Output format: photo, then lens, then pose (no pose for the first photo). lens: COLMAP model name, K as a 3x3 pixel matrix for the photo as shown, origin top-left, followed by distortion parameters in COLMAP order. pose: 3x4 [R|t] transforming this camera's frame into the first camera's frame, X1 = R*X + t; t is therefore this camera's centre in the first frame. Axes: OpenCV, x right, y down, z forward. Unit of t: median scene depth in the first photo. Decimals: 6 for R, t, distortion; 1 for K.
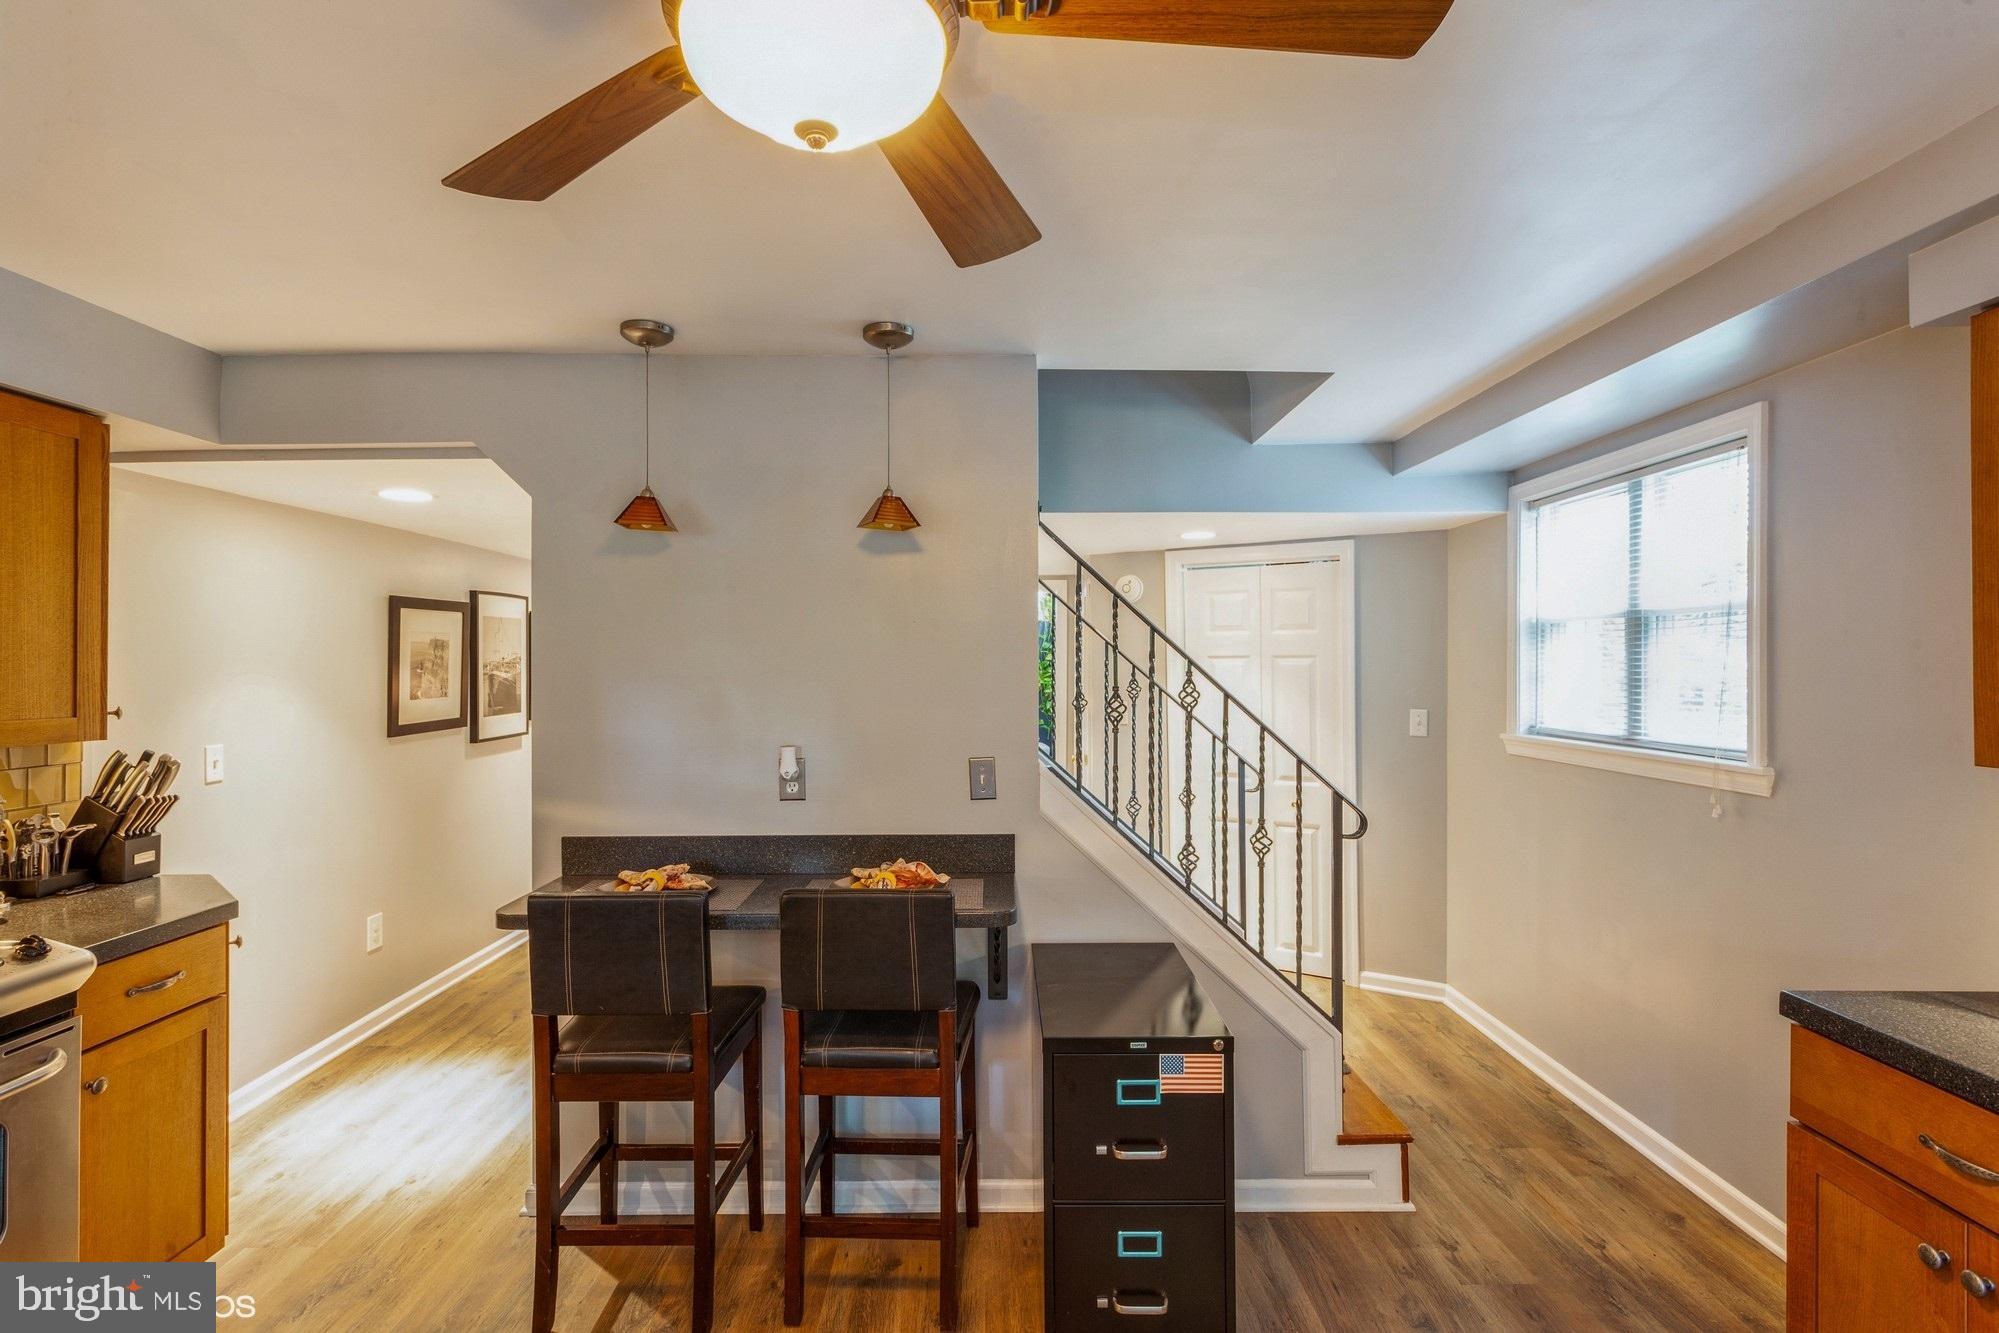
lens RADIAL K [[959.8, 0, 997.7], [0, 959.8, 660.1], [0, 0, 1]] dist [-0.001966, 0.003544]
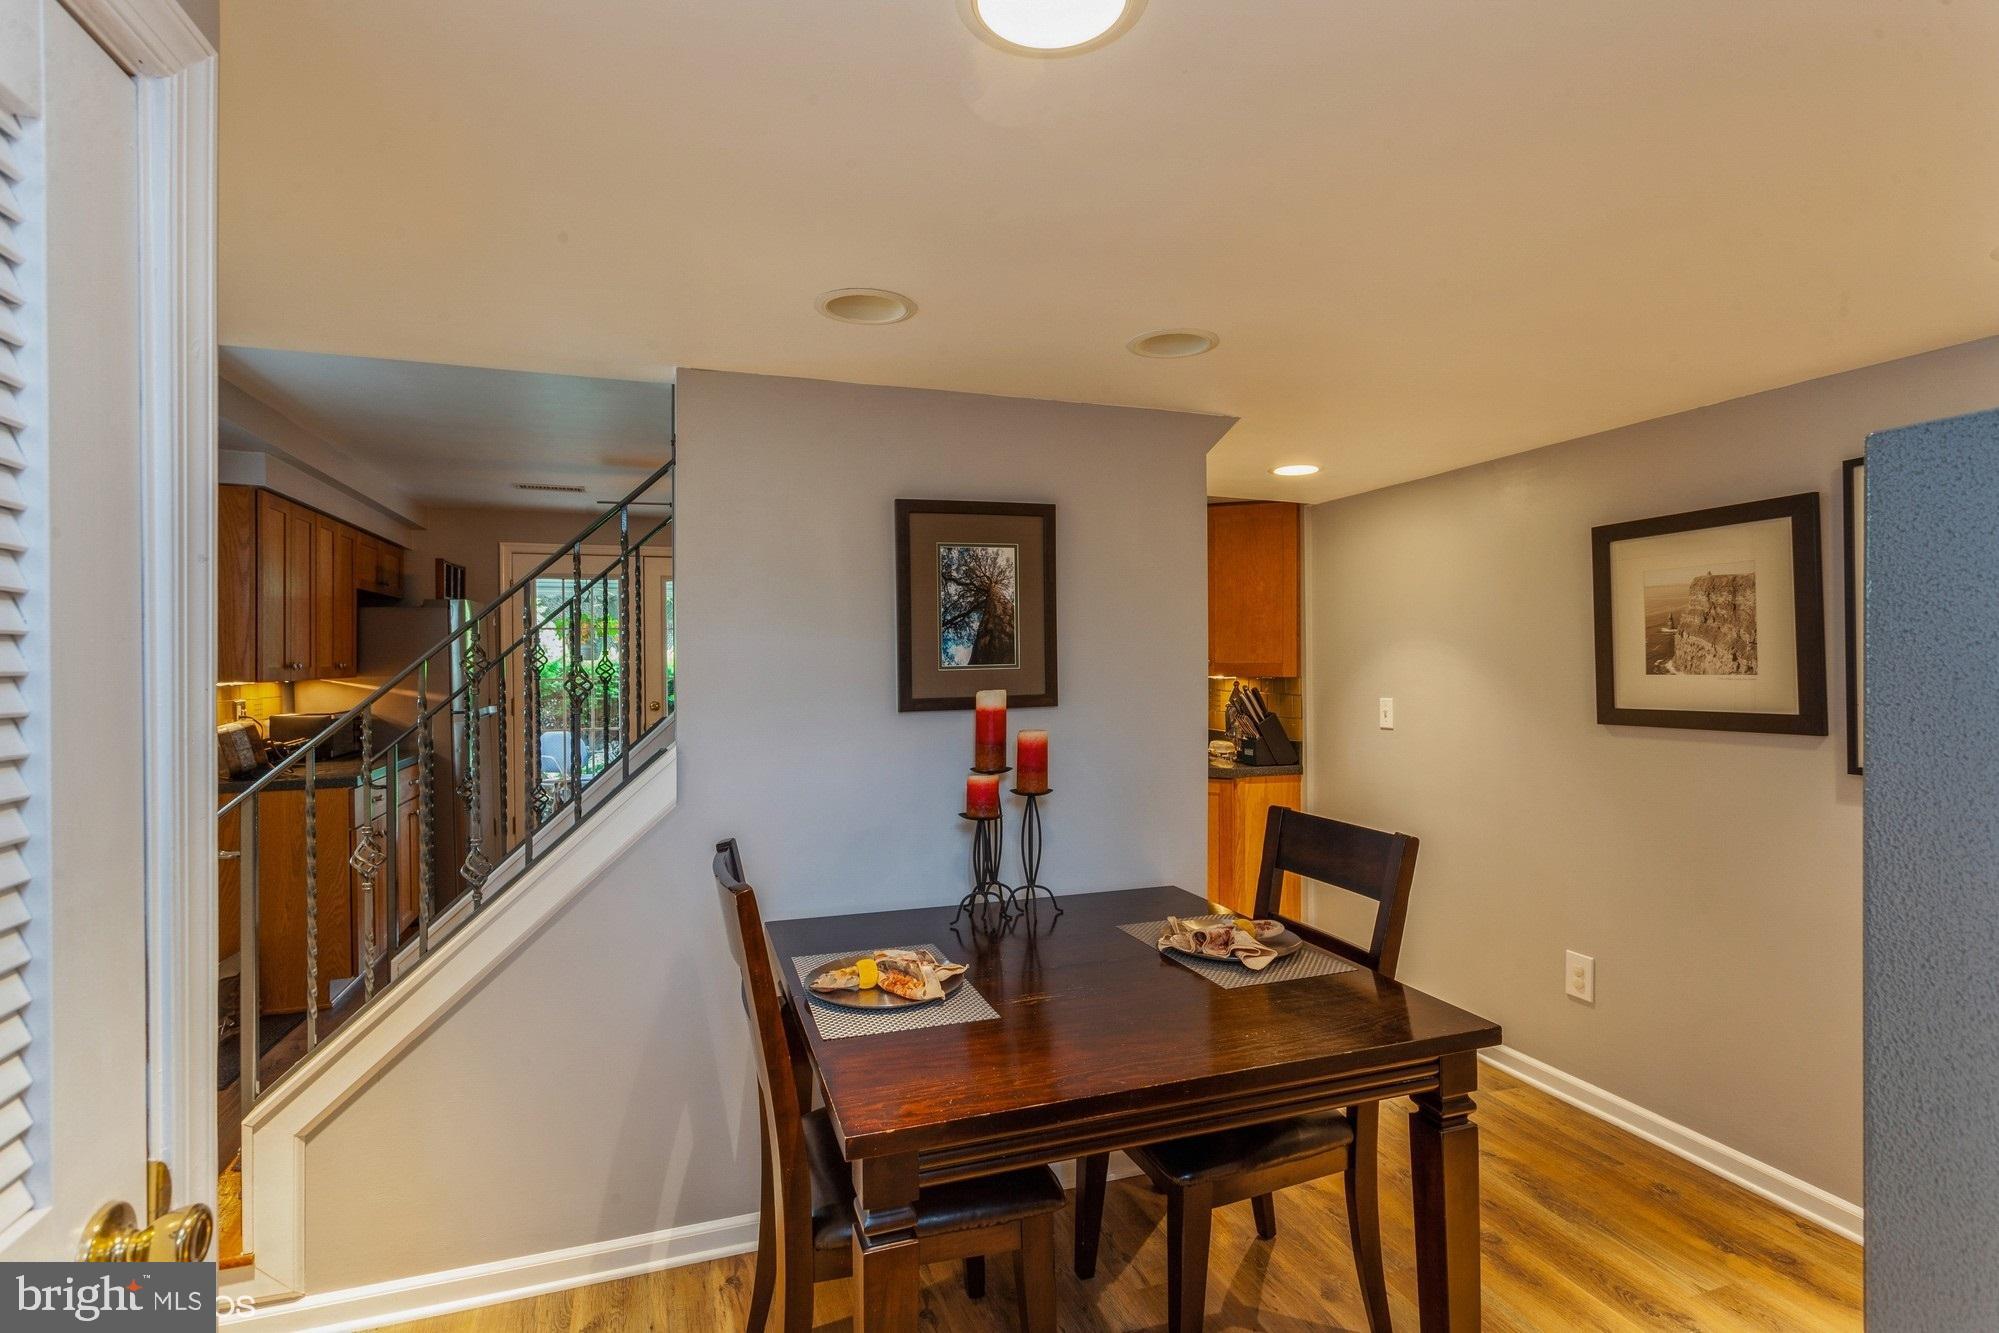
lens RADIAL K [[959.8, 0, 990.8], [0, 959.8, 660.3], [0, 0, 1]] dist [-0.001966, 0.003544]
pose [[-0.952821, 0.007196, -0.303448, 0.031286], [0.008322, 0.999962, -0.002417, 0.040298], [0.303419, -0.004828, -0.952845, 2.029382]]
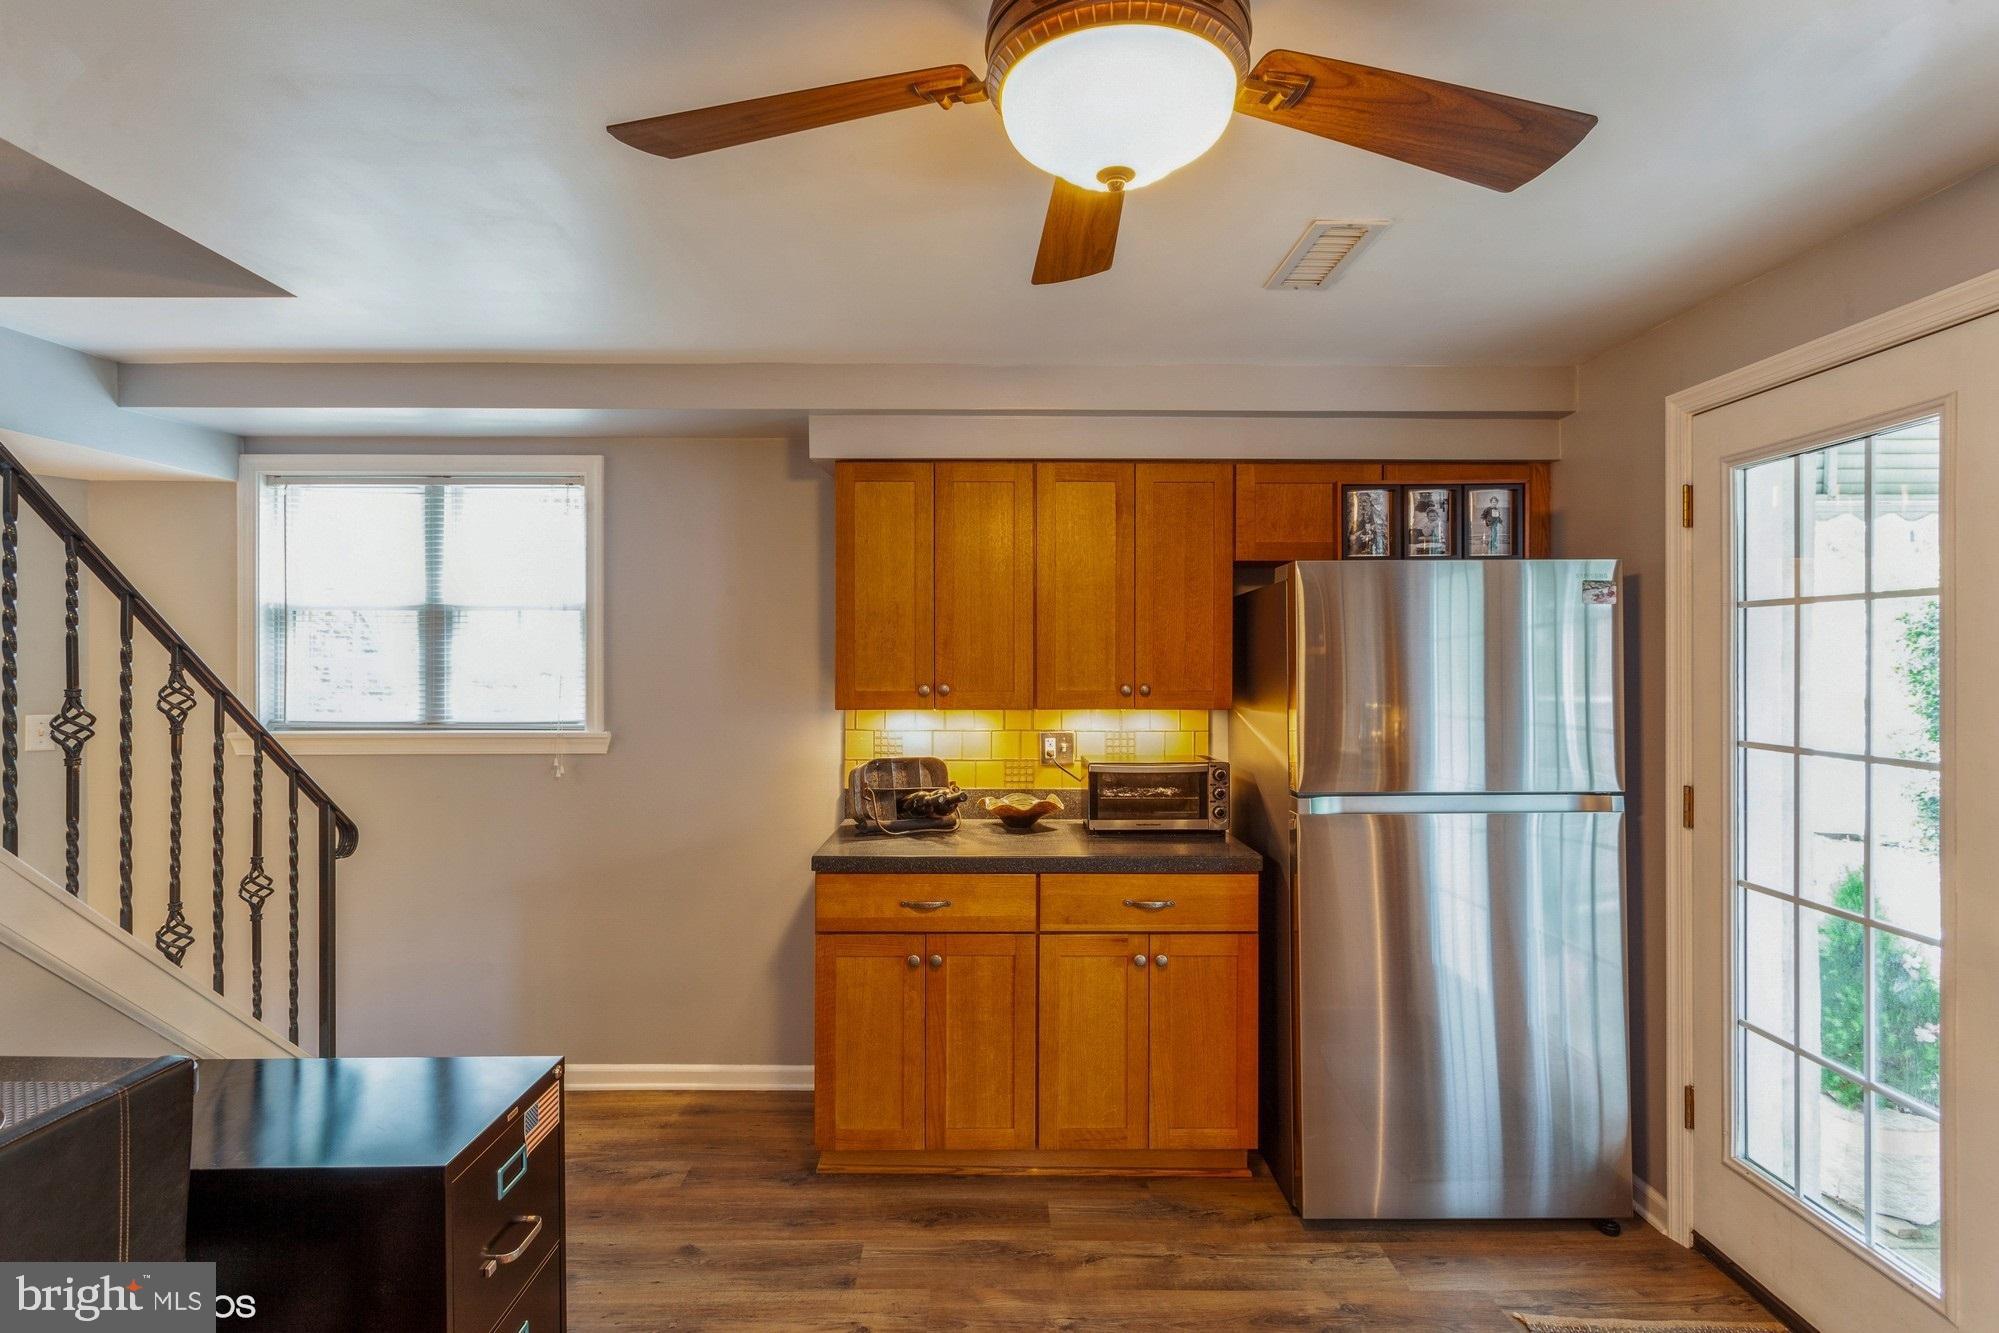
lens RADIAL K [[959.8, 0, 996.9], [0, 959.8, 659.7], [0, 0, 1]] dist [-0.001966, 0.003544]
pose [[0.006154, -0.003927, 0.999973, -0.424088], [-0.004783, 0.999981, 0.003957, 0.003211], [-0.999970, -0.004807, 0.006135, 0.364854]]
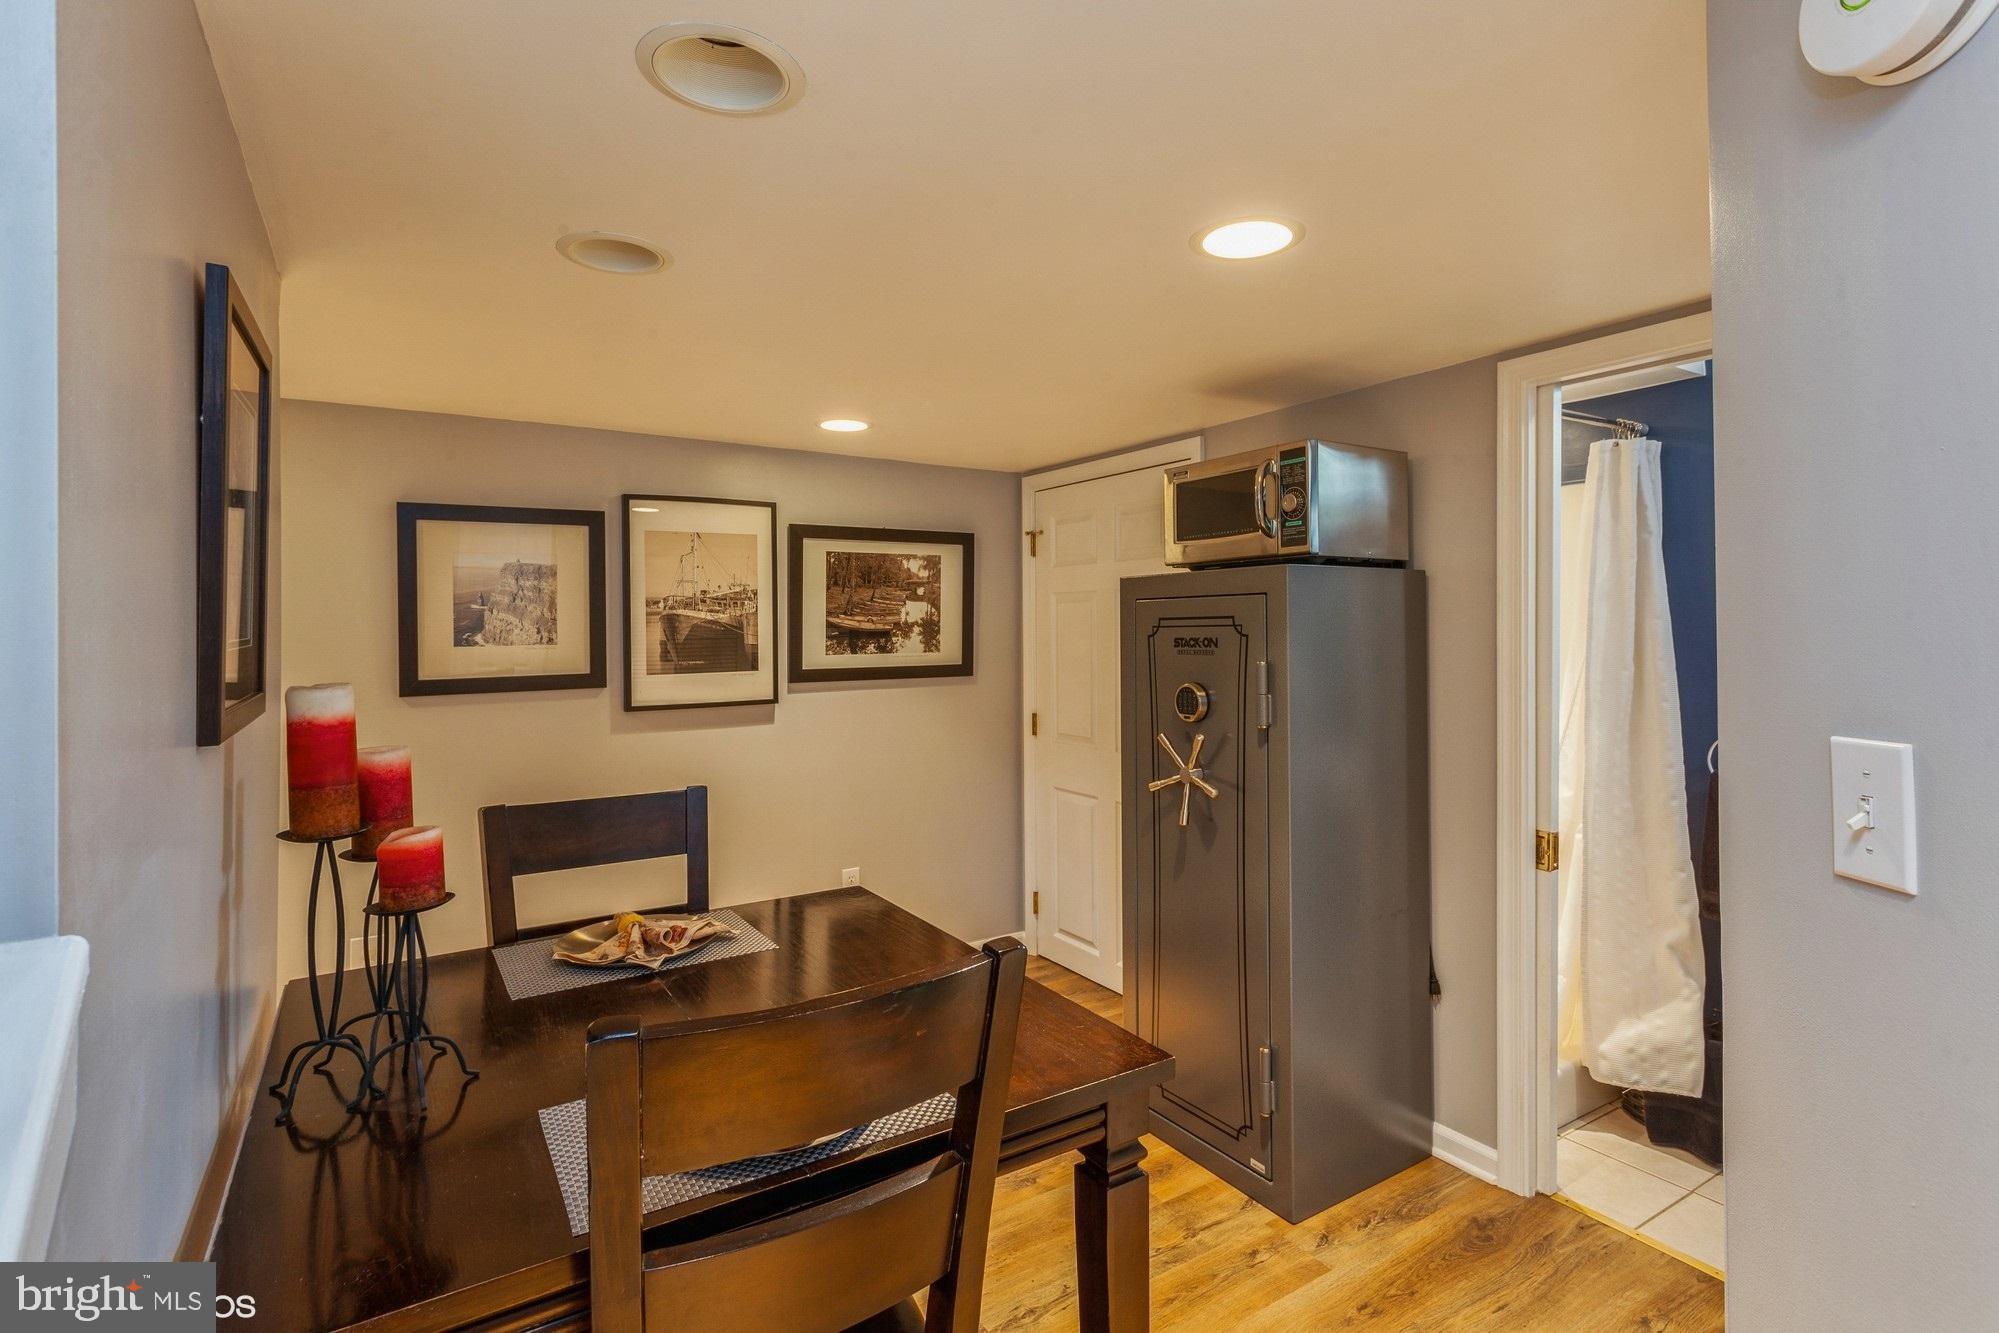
lens RADIAL K [[959.8, 0, 1014.9], [0, 959.8, 621.5], [0, 0, 1]] dist [-0.001966, 0.003544]
pose [[0.539518, -0.005377, -0.841957, 0.308280], [0.007246, 0.999972, -0.001743, 0.036472], [0.841943, -0.005161, 0.539542, 1.309910]]
